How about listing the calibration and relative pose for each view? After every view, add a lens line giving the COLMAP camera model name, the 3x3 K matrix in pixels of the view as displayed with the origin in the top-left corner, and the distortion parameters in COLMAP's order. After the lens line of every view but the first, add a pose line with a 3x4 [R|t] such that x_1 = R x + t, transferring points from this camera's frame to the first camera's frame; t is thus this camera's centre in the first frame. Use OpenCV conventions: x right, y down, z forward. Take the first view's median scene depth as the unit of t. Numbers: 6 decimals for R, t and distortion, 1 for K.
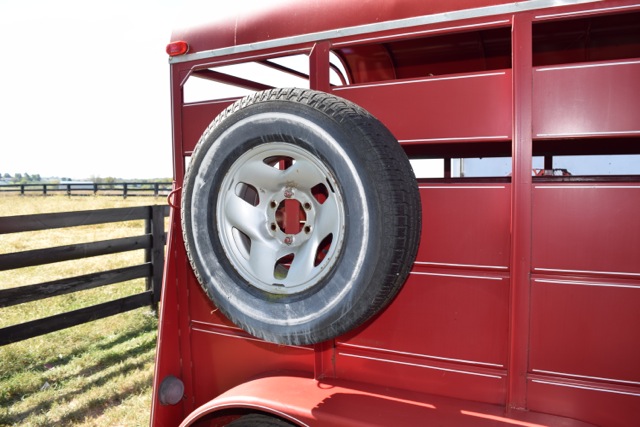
lens RADIAL K [[503.7, 0, 320.0], [0, 503.7, 213.5], [0, 0, 1]] dist [-0.095553, 0.020401]
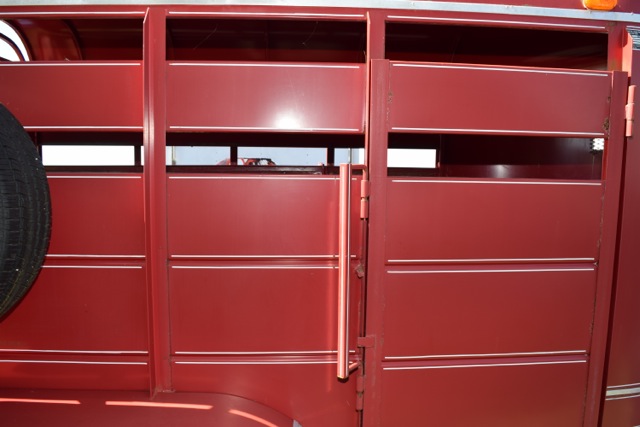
lens RADIAL K [[503.7, 0, 320.0], [0, 503.7, 213.5], [0, 0, 1]] dist [-0.095553, 0.020401]
pose [[0.867521, -0.022616, 0.496885, 0.131280], [0.009730, 0.999546, 0.028506, -0.003033], [-0.497305, -0.019895, 0.867348, -0.045598]]
